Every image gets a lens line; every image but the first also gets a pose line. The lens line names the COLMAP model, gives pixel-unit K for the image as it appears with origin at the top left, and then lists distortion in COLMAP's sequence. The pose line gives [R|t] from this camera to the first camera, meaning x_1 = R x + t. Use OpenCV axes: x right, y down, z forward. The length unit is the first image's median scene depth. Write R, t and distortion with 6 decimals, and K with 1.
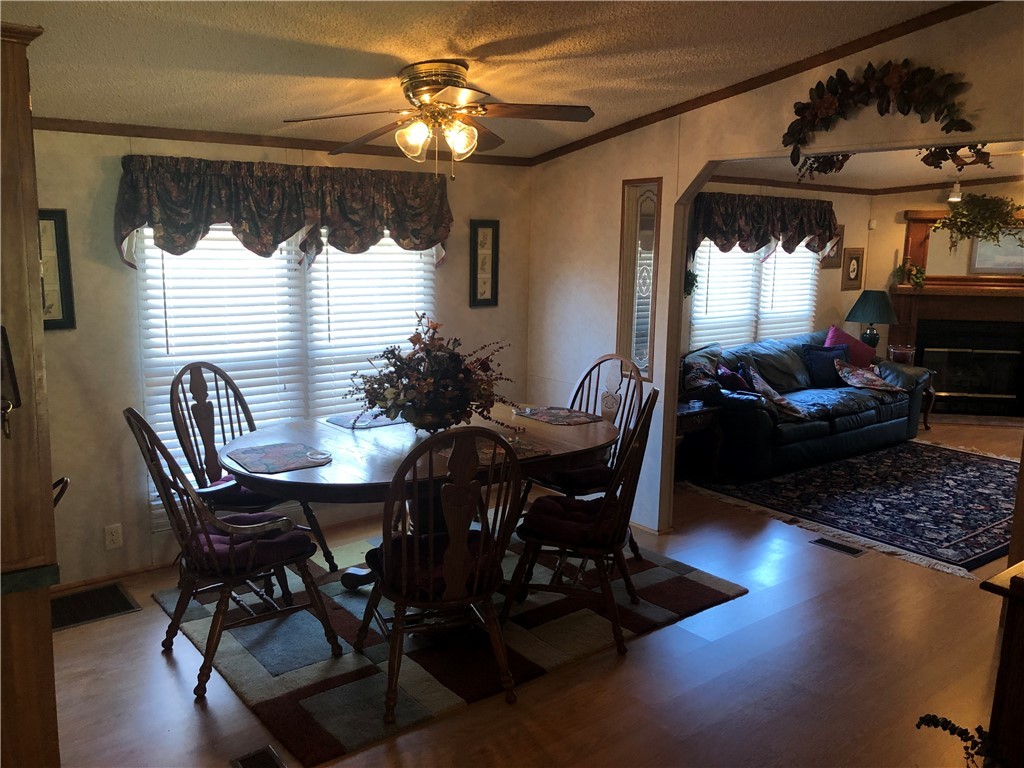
lens RADIAL K [[850.4, 0, 501.3], [0, 850.4, 370.3], [0, 0, 1]] dist [0.034453, -0.016432]
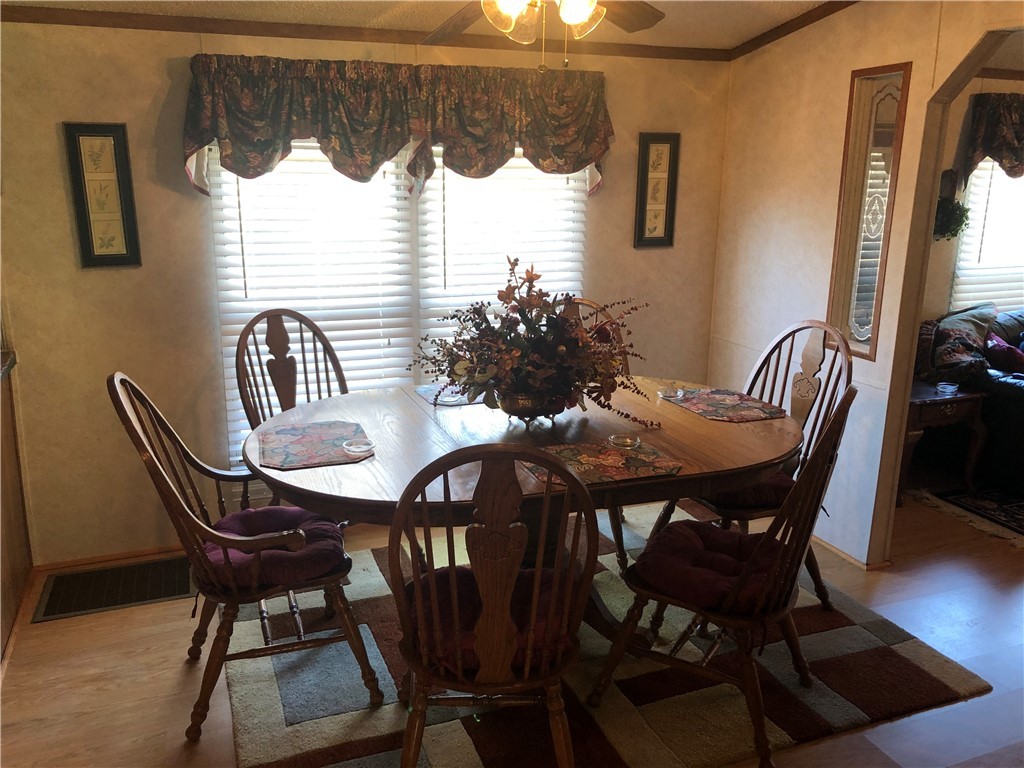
lens RADIAL K [[831.5, 0, 505.5], [0, 831.5, 370.6], [0, 0, 1]] dist [0.013934, -0.011708]
pose [[0.955461, 0.065225, -0.287819, 0.085747], [-0.041190, 0.995198, 0.088792, -0.027634], [0.292229, -0.072982, 0.953560, 0.250953]]
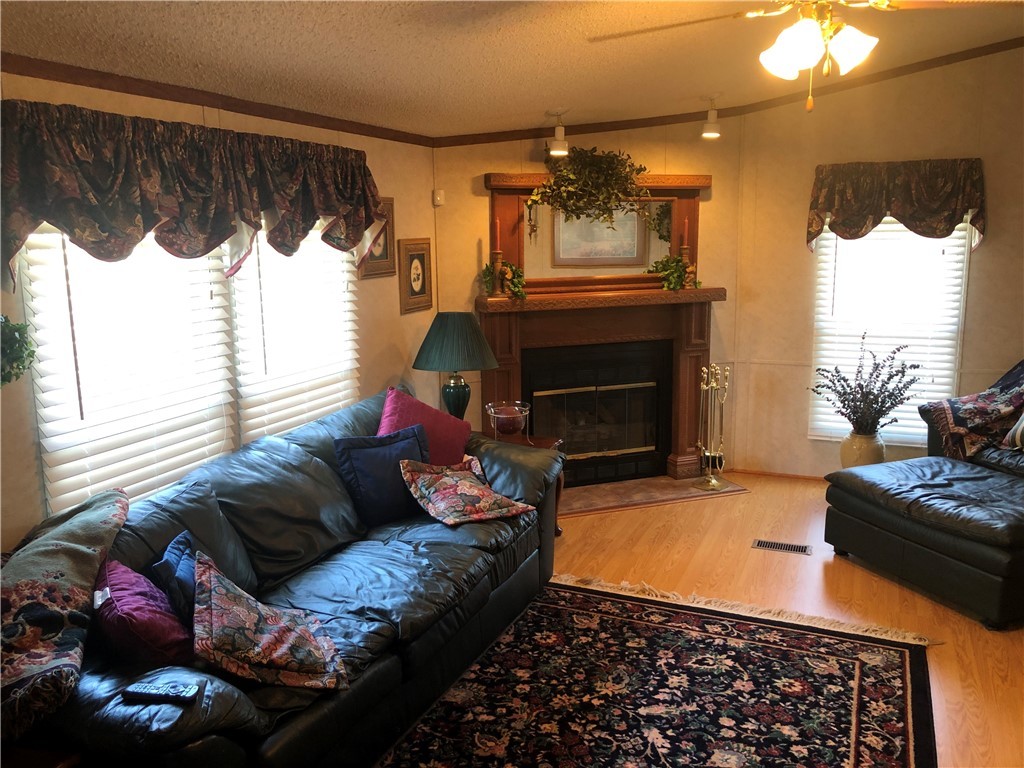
lens RADIAL K [[831.5, 0, 505.5], [0, 831.5, 370.6], [0, 0, 1]] dist [0.013934, -0.011708]
pose [[0.881919, -0.107574, 0.458963, 0.324589], [0.102207, 0.994089, 0.036604, -0.111753], [-0.460188, 0.014628, 0.887701, 0.771031]]
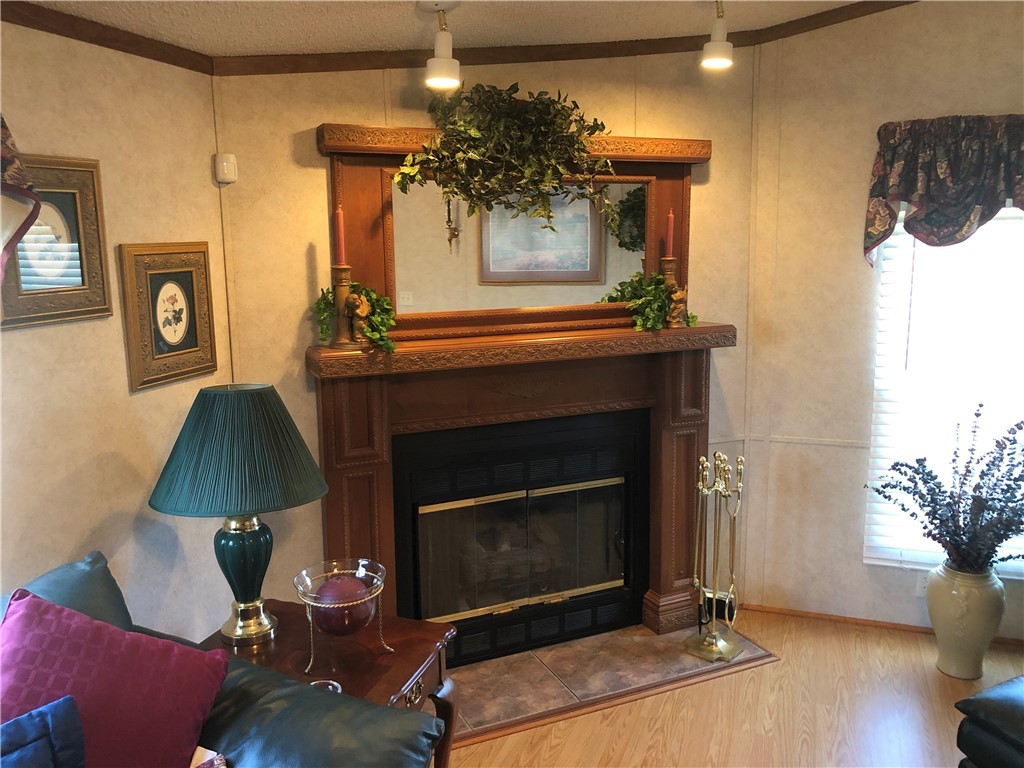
lens RADIAL K [[819.1, 0, 519.3], [0, 819.1, 366.7], [0, 0, 1]] dist [0.015263, -0.004254]
pose [[0.846273, -0.109665, 0.521341, 0.587159], [0.109931, 0.993470, 0.030532, -0.154194], [-0.521285, 0.031473, 0.852802, 1.120189]]
